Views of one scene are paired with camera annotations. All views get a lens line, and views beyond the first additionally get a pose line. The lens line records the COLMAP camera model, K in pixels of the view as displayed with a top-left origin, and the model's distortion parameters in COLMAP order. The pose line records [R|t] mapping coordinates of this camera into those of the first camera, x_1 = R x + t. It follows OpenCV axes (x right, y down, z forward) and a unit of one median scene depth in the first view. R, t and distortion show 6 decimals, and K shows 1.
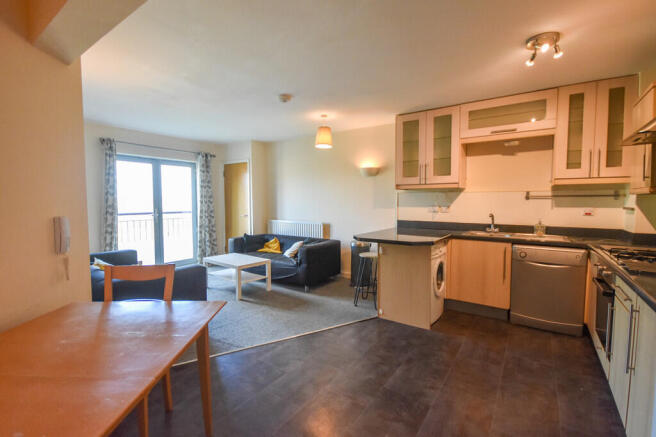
lens RADIAL K [[303.4, 0, 328.0], [0, 303.4, 218.5], [0, 0, 1]] dist [-0.002418, -0.000203]
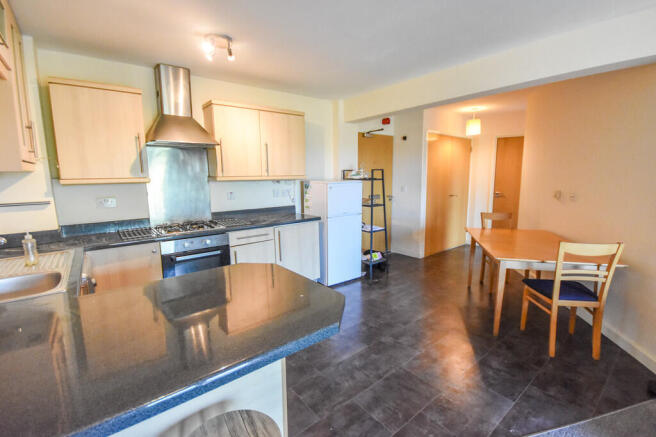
lens RADIAL K [[295.5, 0, 328.0], [0, 295.5, 218.5], [0, 0, 1]] dist [-0.000407, -0.000015]
pose [[-0.963736, -0.034719, 0.264589, 0.020676], [0.021403, 0.978250, 0.206321, -0.116276], [-0.265998, 0.204502, -0.942032, 1.295659]]
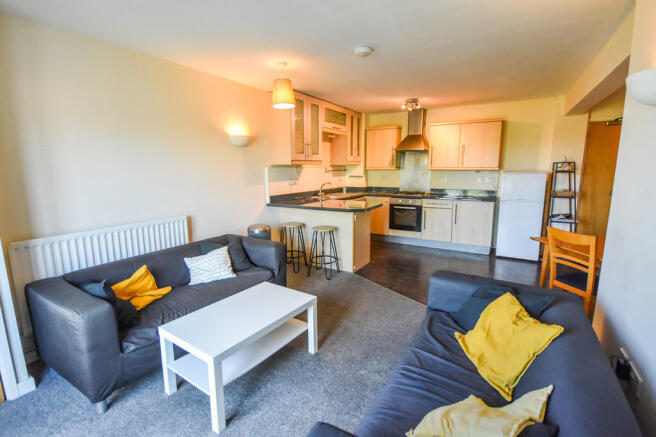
lens RADIAL K [[303.4, 0, 328.0], [0, 303.4, 218.5], [0, 0, 1]] dist [-0.002418, -0.000203]
pose [[-0.089530, -0.170578, 0.981268, -0.987402], [0.060805, 0.982451, 0.176332, -0.111407], [-0.994126, 0.075453, -0.077587, 1.184420]]
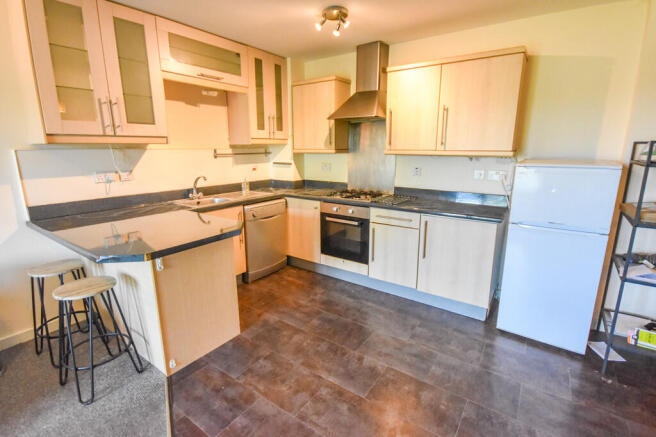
lens RADIAL K [[309.5, 0, 328.0], [0, 309.5, 218.5], [0, 0, 1]] dist [-0.003388, -0.000433]
pose [[-0.009056, -0.227485, 0.973739, -0.344267], [0.055901, 0.972141, 0.227632, -0.082241], [-0.998395, 0.056495, 0.003913, 0.686593]]
